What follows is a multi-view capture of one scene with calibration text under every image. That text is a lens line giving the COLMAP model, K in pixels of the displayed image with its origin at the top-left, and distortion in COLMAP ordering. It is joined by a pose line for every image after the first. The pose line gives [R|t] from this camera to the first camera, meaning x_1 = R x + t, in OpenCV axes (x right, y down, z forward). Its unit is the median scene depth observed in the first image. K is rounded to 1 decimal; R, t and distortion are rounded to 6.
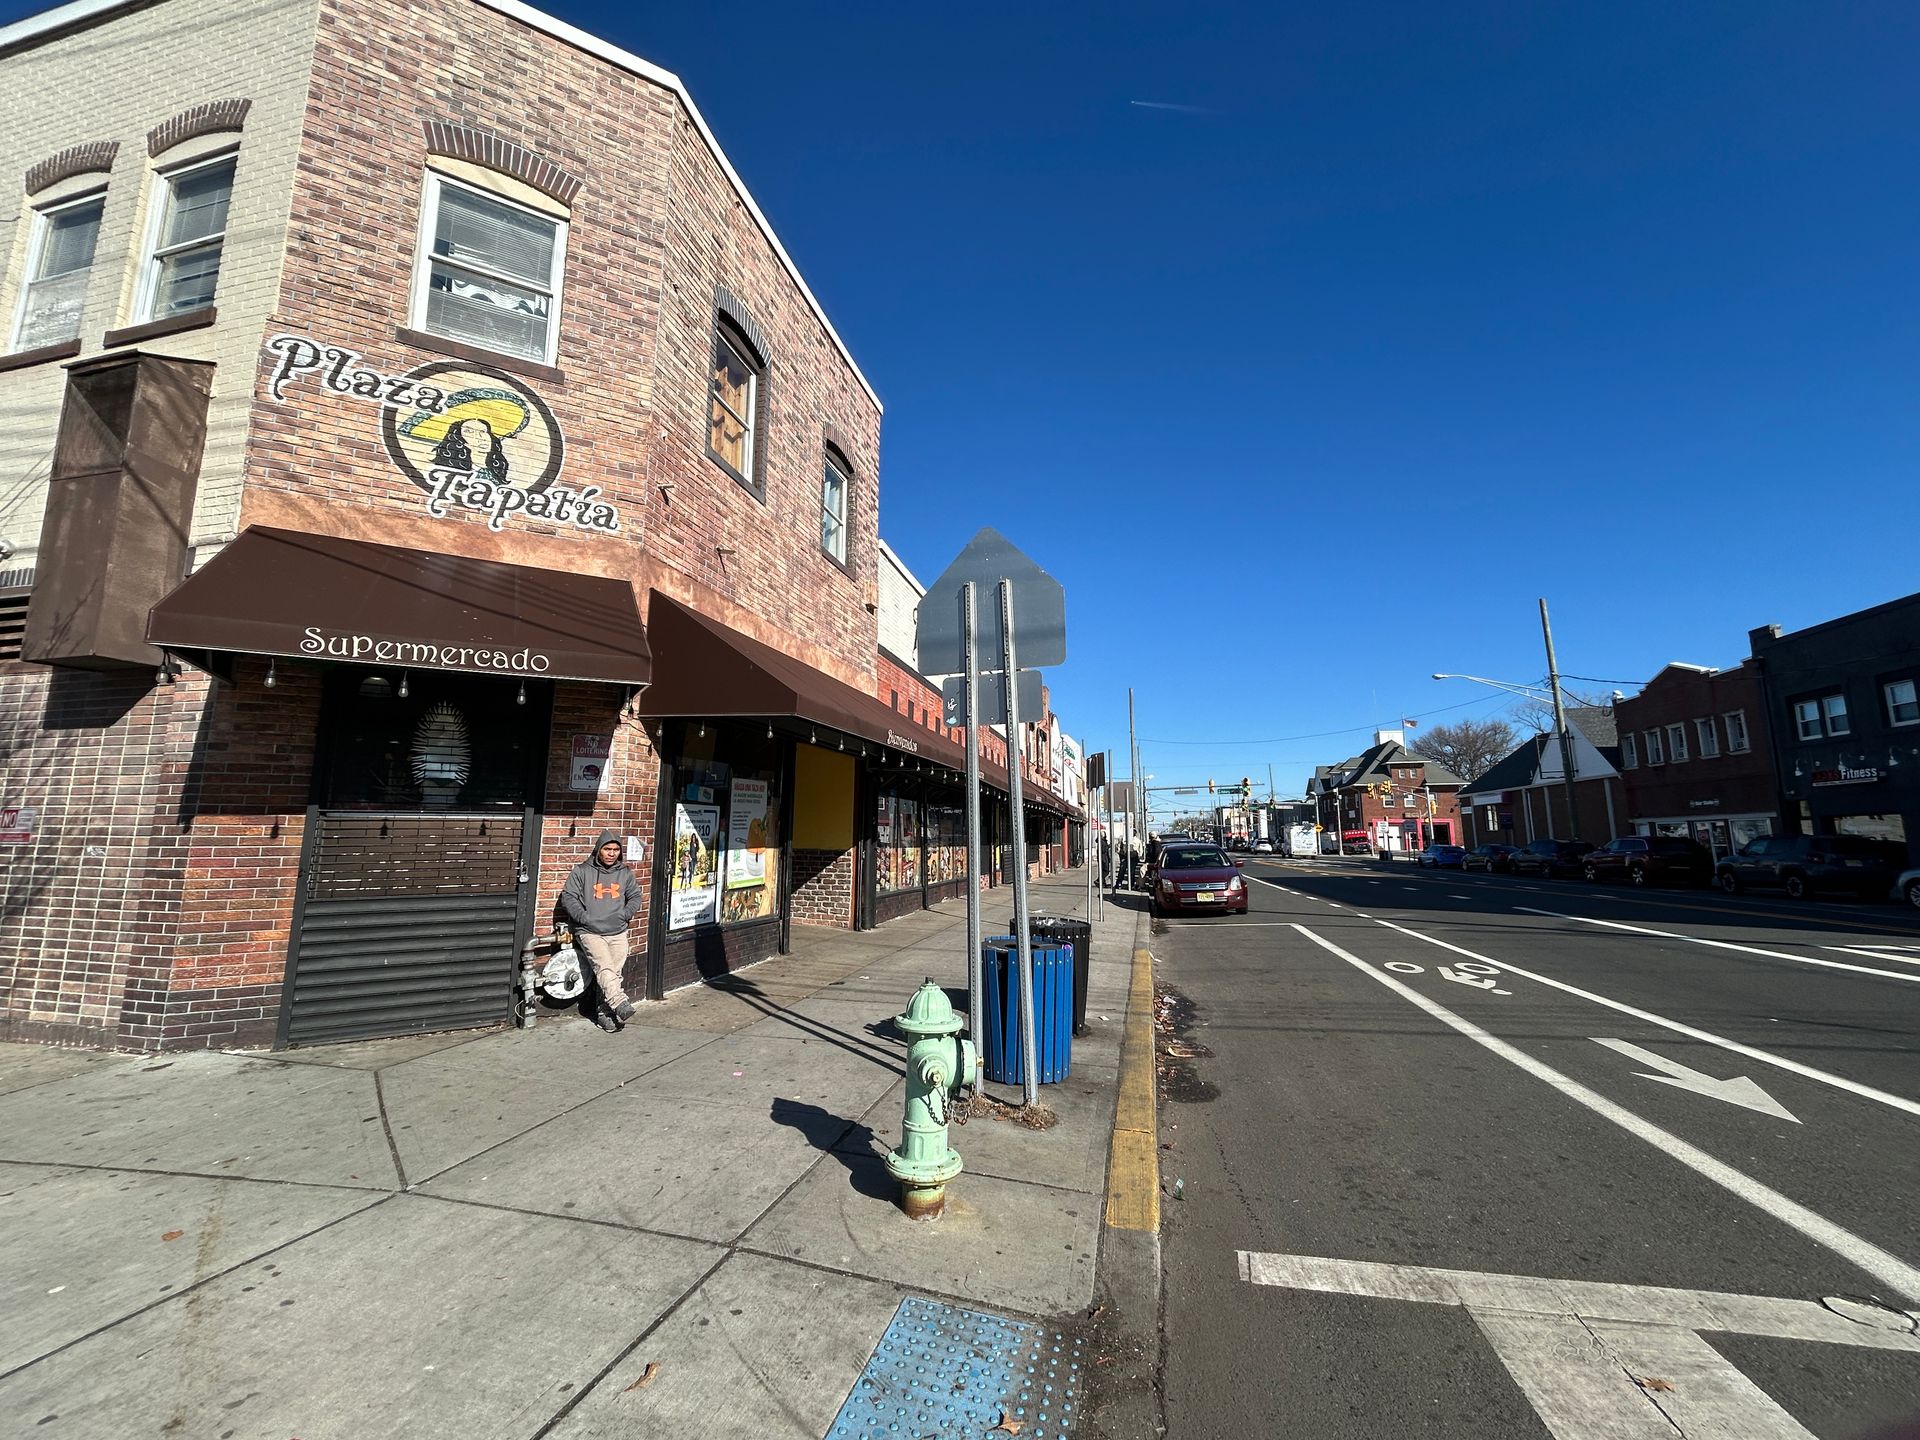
lens RADIAL K [[774.2, 0, 954.3], [0, 774.2, 714.4], [0, 0, 1]] dist [0.000218, 0.001909]
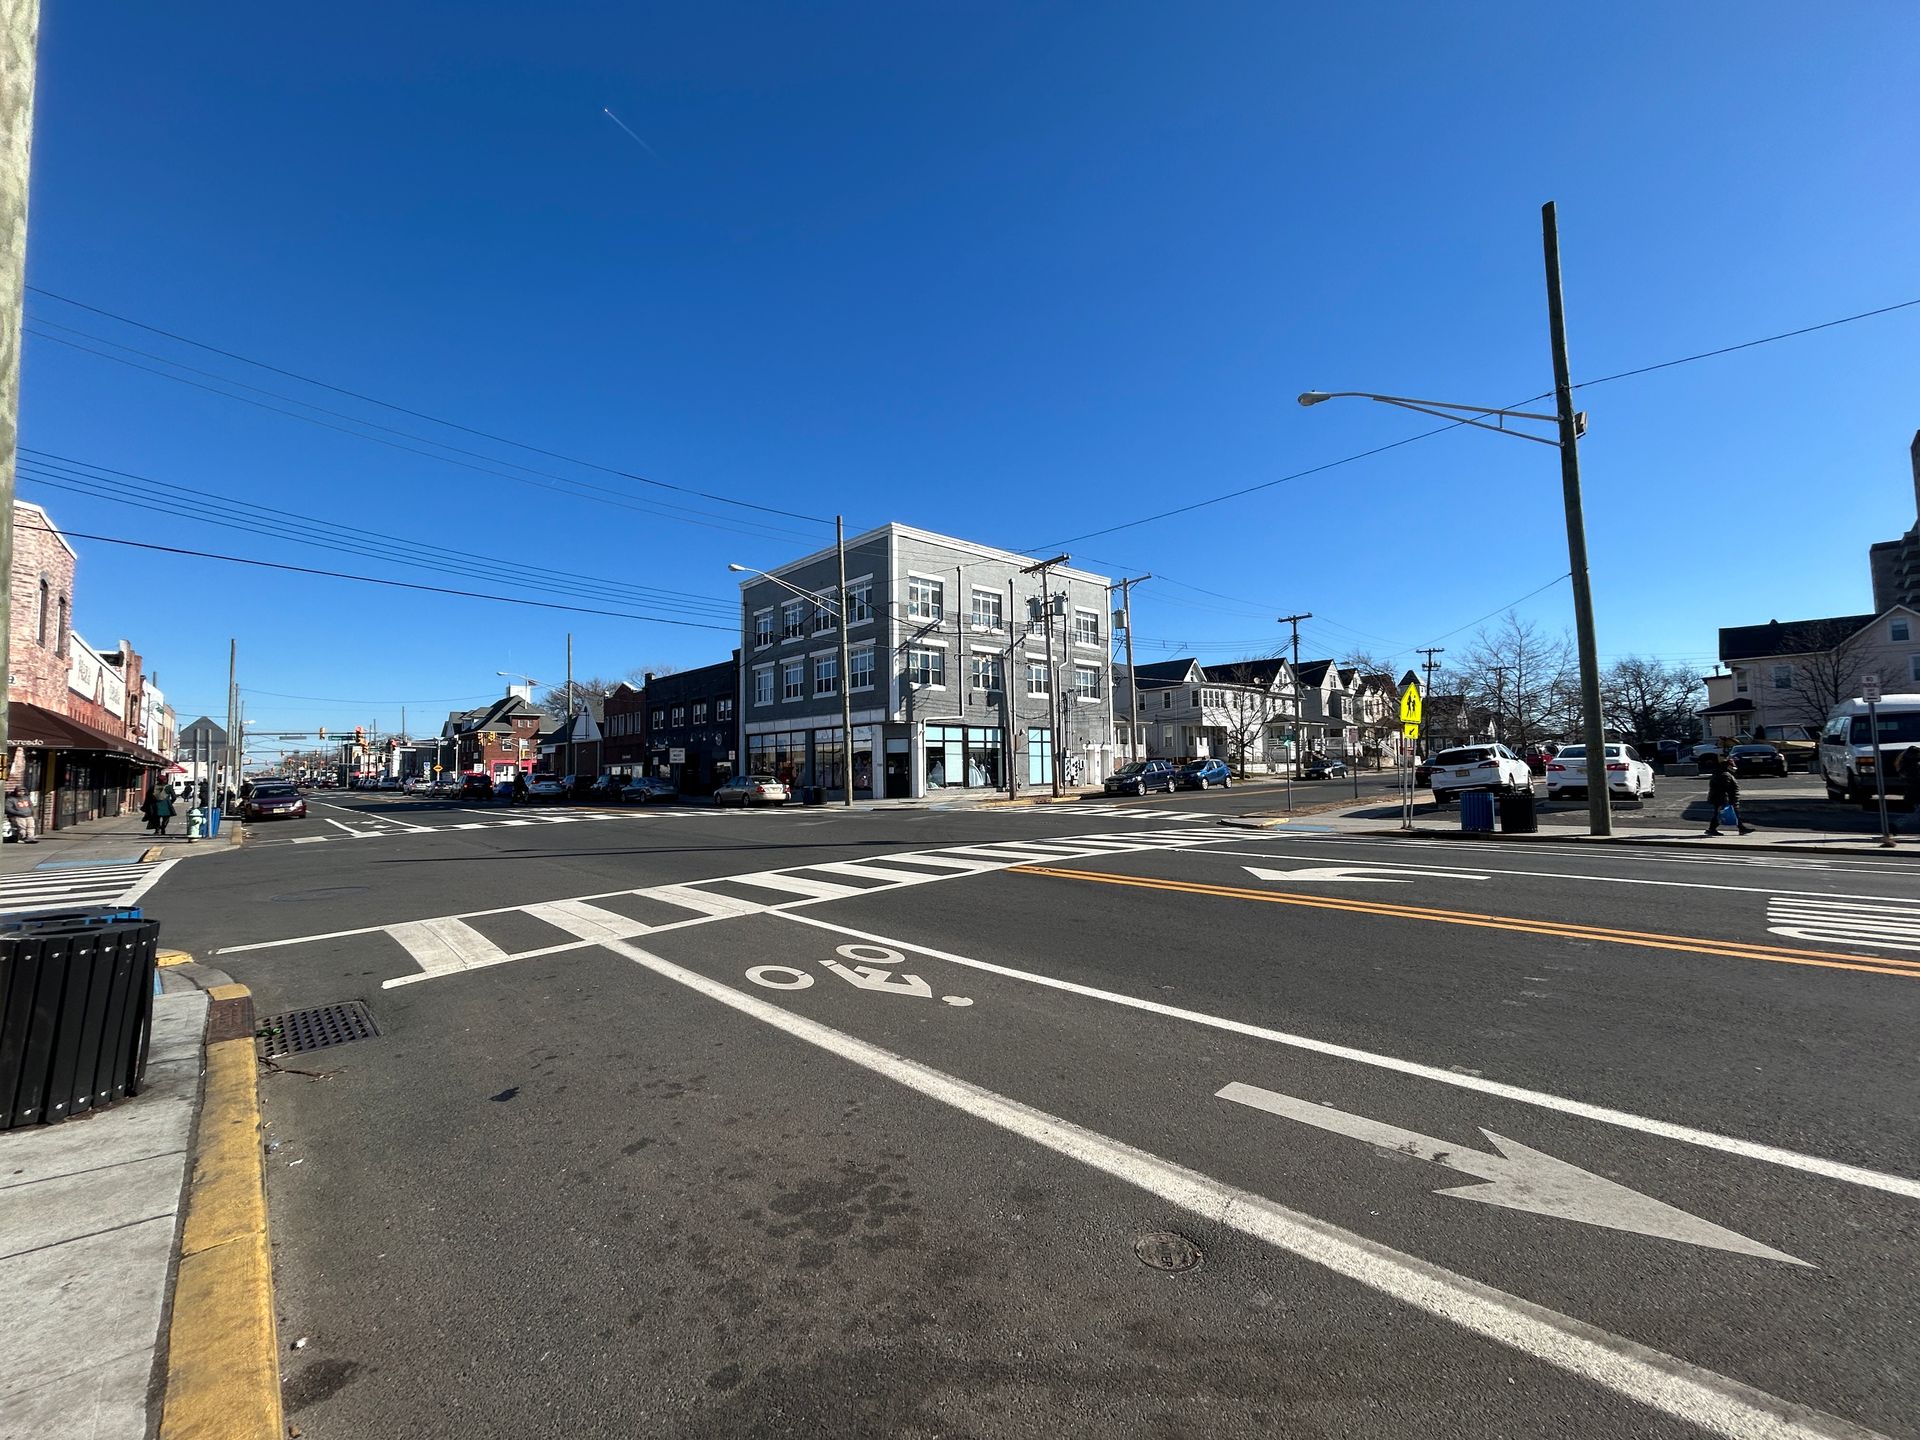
lens RADIAL K [[774.2, 0, 960.4], [0, 774.2, 717.0], [0, 0, 1]] dist [0.000218, 0.001909]
pose [[0.549262, 0.049118, 0.834206, -0.152993], [-0.119589, 0.992616, 0.020296, -0.100044], [-0.827049, -0.110909, 0.551080, -0.597980]]
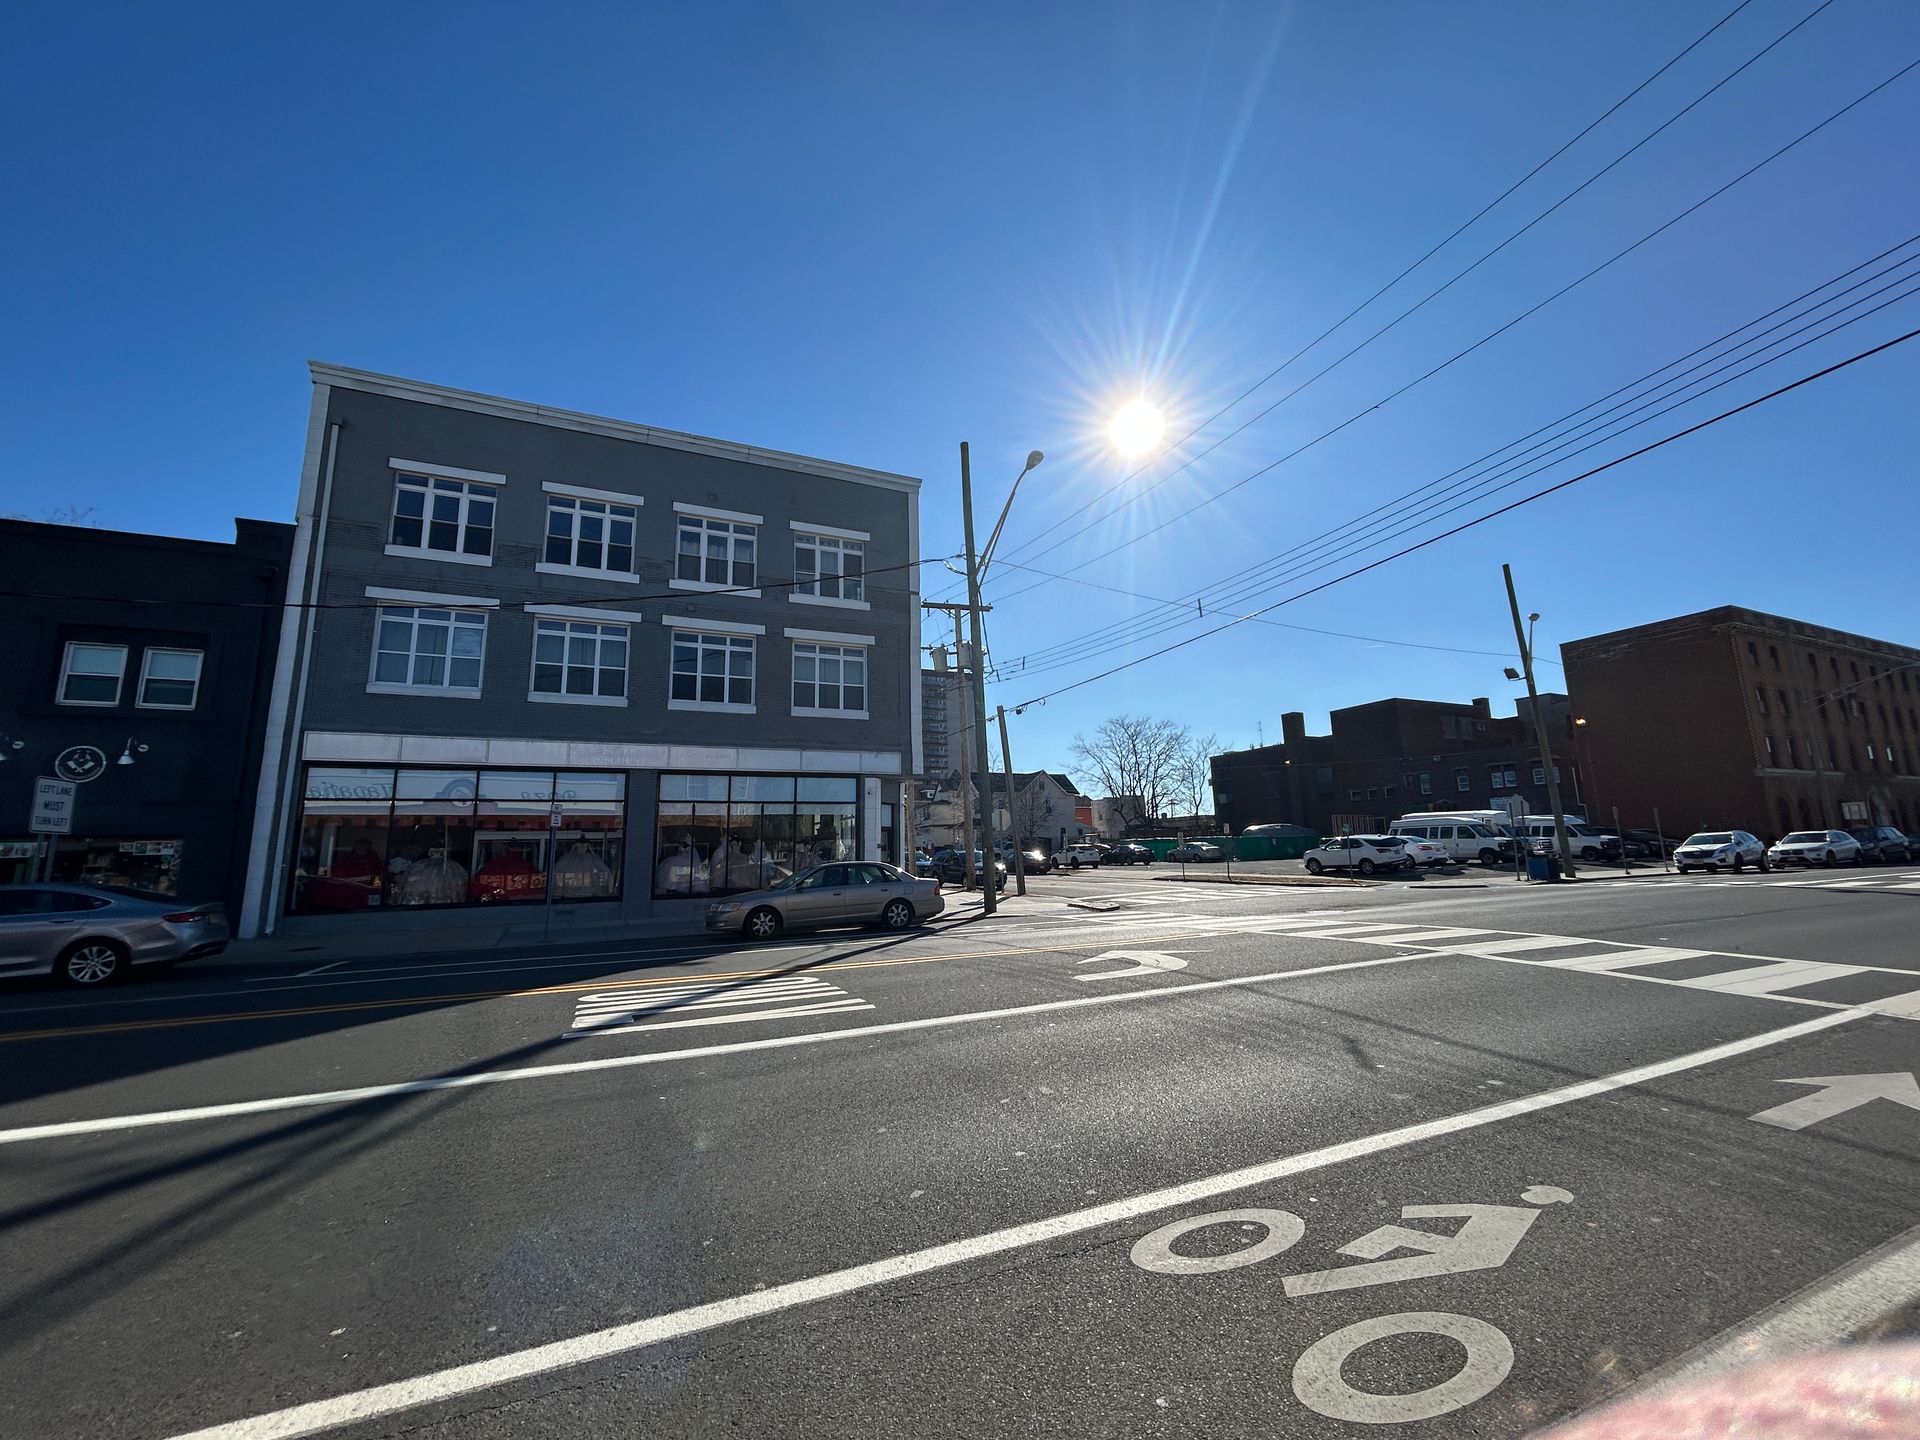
lens RADIAL K [[774.2, 0, 960.6], [0, 774.2, 718.8], [0, 0, 1]] dist [0.000218, 0.001909]
pose [[-0.617856, 0.153132, 0.771236, 0.099716], [-0.103851, 0.956367, -0.273088, 0.047709], [-0.779403, -0.248823, -0.574994, 0.295667]]
